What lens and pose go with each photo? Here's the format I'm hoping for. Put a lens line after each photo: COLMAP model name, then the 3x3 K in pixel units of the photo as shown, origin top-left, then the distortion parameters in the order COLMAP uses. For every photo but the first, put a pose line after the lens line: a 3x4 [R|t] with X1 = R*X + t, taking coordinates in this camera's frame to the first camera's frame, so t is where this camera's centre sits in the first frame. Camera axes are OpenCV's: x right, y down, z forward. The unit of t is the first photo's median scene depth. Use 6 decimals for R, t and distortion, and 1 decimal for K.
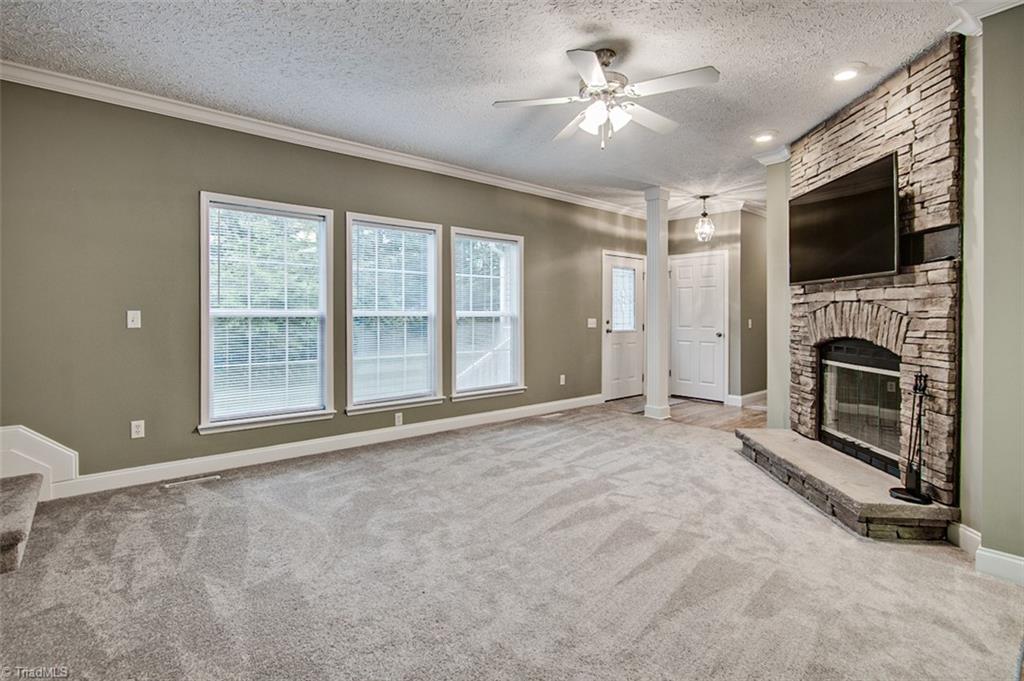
lens RADIAL K [[487.0, 0, 540.8], [0, 487.0, 316.3], [0, 0, 1]] dist [-0.003656, -0.000391]
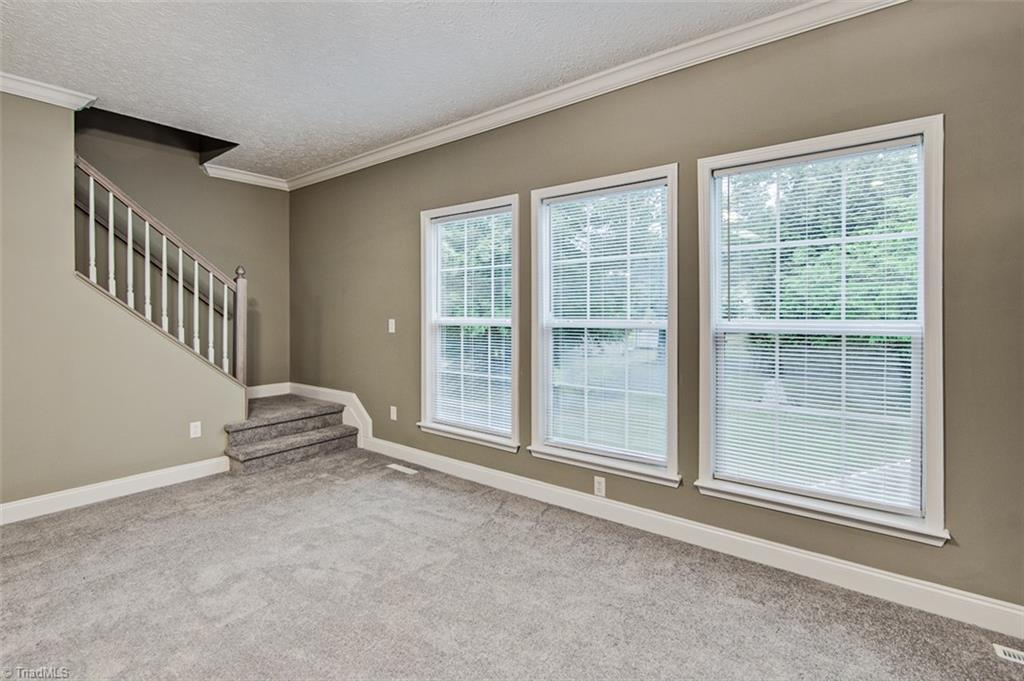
lens RADIAL K [[487.0, 0, 524.5], [0, 487.0, 315.3], [0, 0, 1]] dist [-0.003656, -0.000391]
pose [[0.160929, 0.005003, -0.986953, 0.331338], [-0.001571, 0.999987, 0.004812, -0.019948], [0.986965, 0.000776, 0.160934, 0.793349]]
